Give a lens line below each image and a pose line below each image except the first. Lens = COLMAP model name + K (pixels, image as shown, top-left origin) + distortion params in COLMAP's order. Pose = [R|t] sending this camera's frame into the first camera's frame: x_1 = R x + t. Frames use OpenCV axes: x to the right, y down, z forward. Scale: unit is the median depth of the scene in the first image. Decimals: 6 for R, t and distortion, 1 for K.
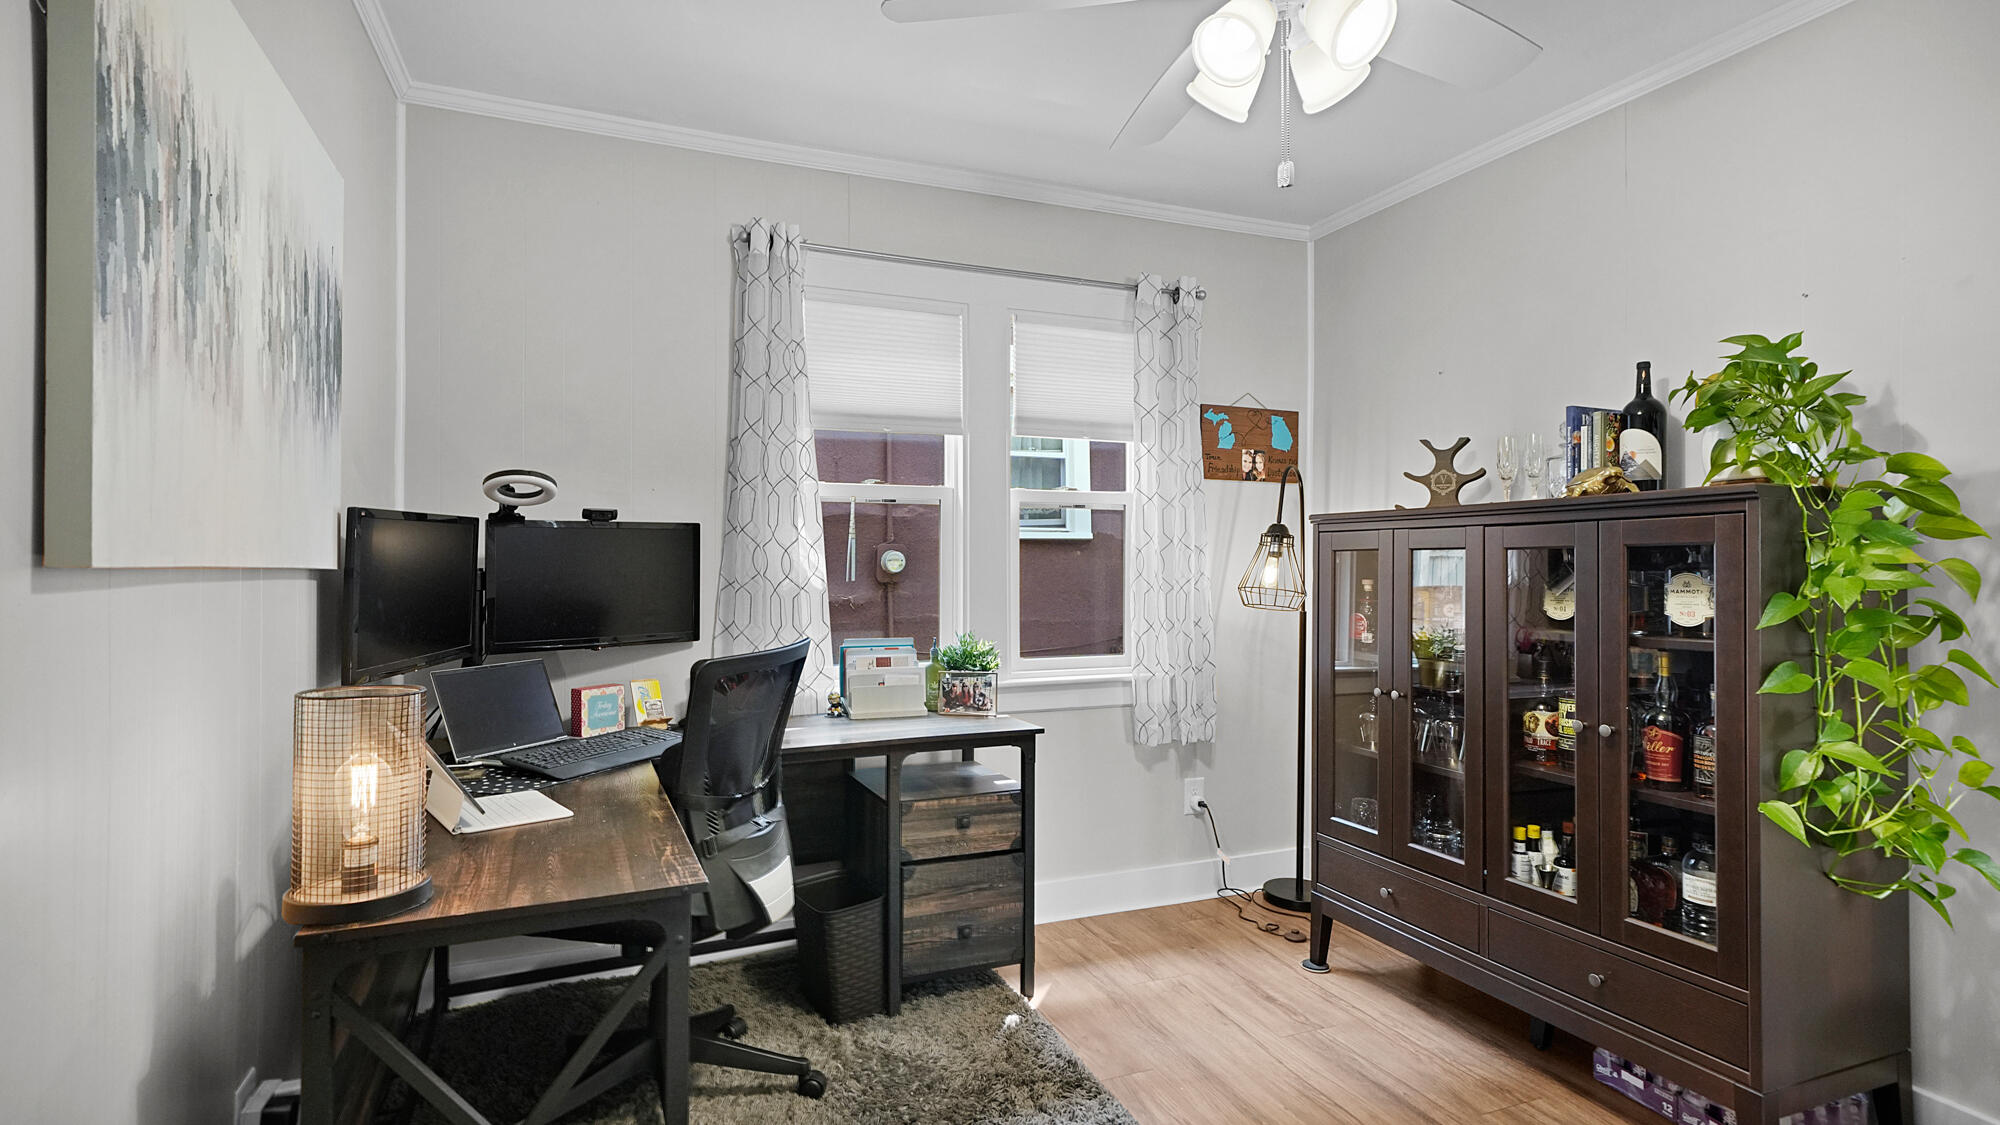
lens RADIAL K [[961.6, 0, 994.2], [0, 961.6, 557.1], [0, 0, 1]] dist [0.000248, 0.000437]
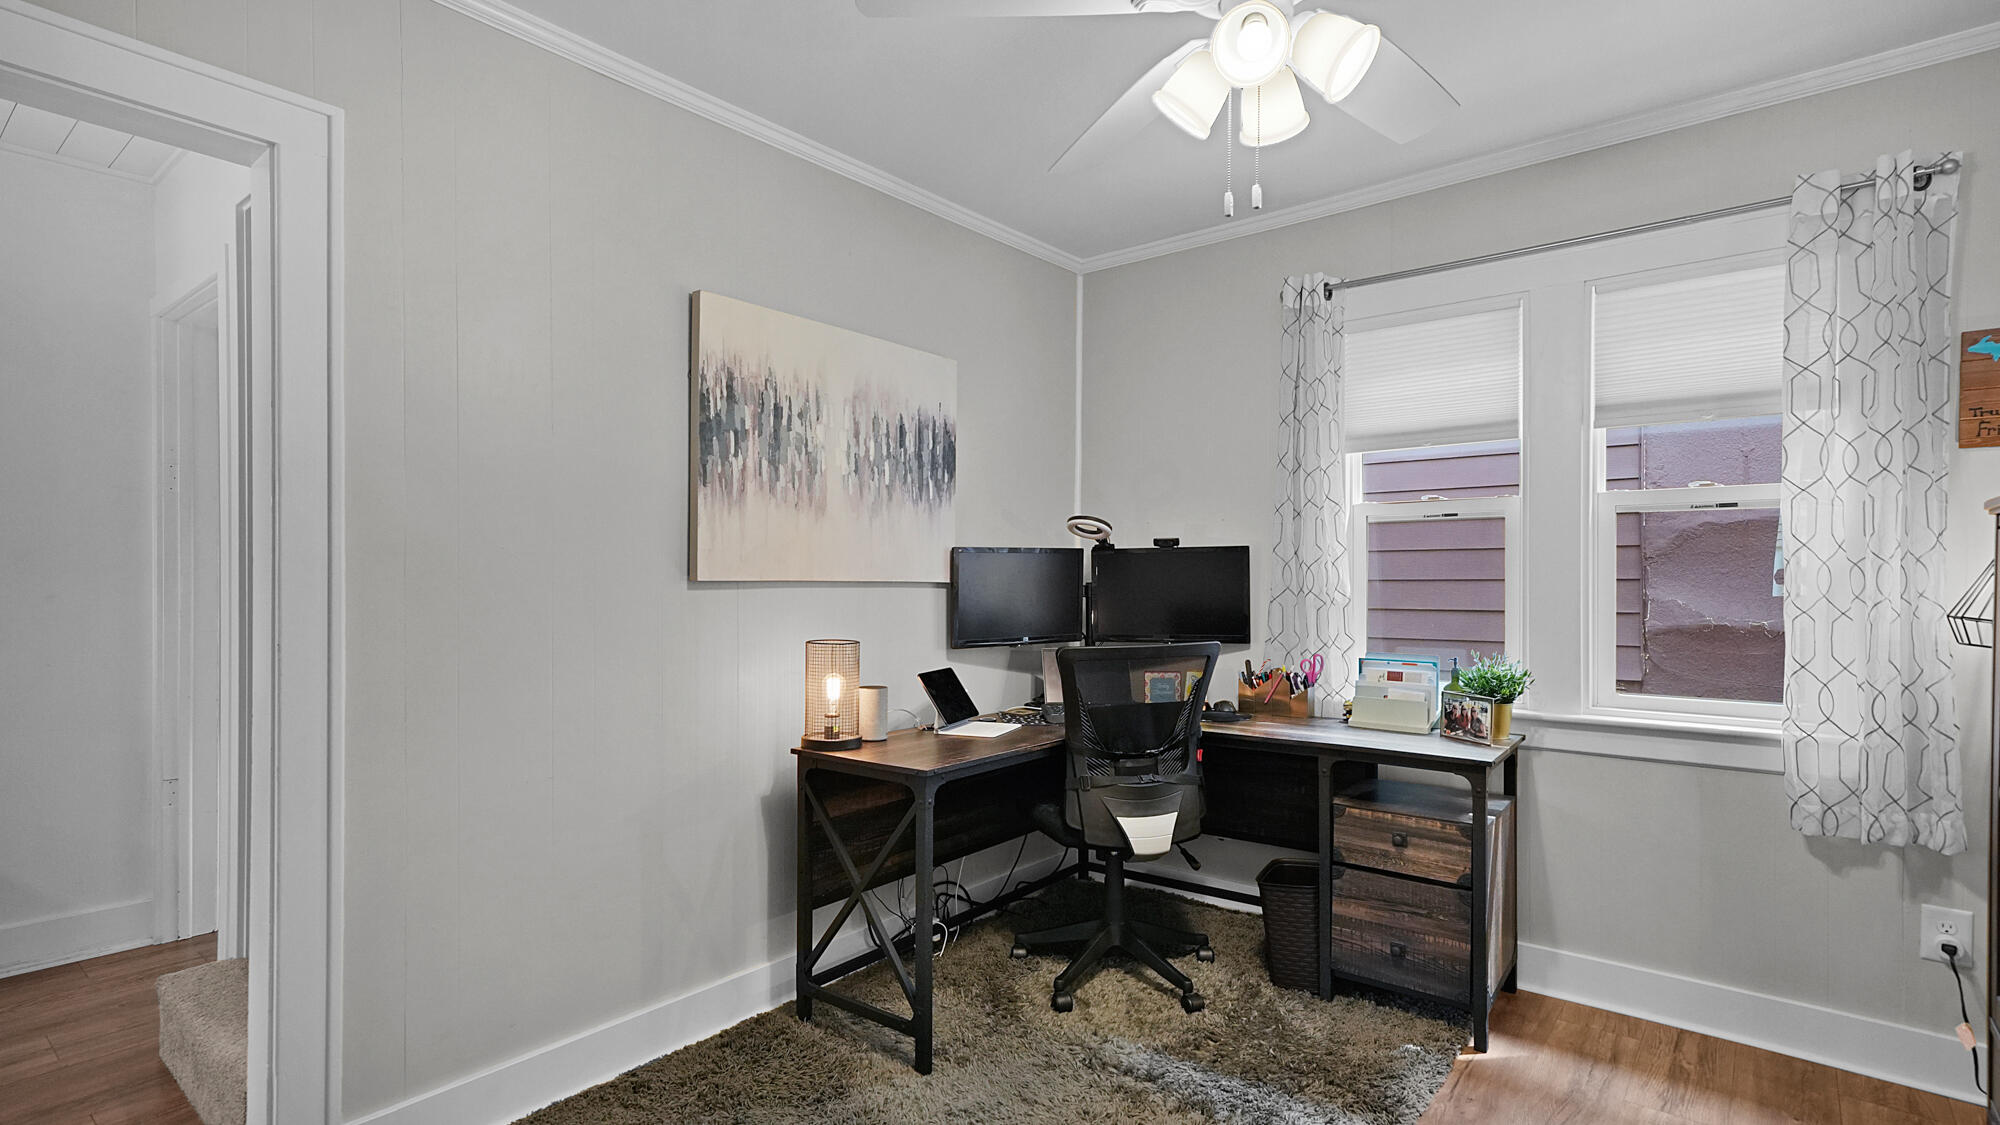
lens RADIAL K [[945.5, 0, 998.3], [0, 945.5, 574.7], [0, 0, 1]] dist [0.001066, 0.000254]
pose [[0.480446, -0.003832, -0.877016, 0.638016], [0.005847, 0.999982, -0.001166, 0.000553], [0.877005, -0.004568, 0.480460, 0.172901]]
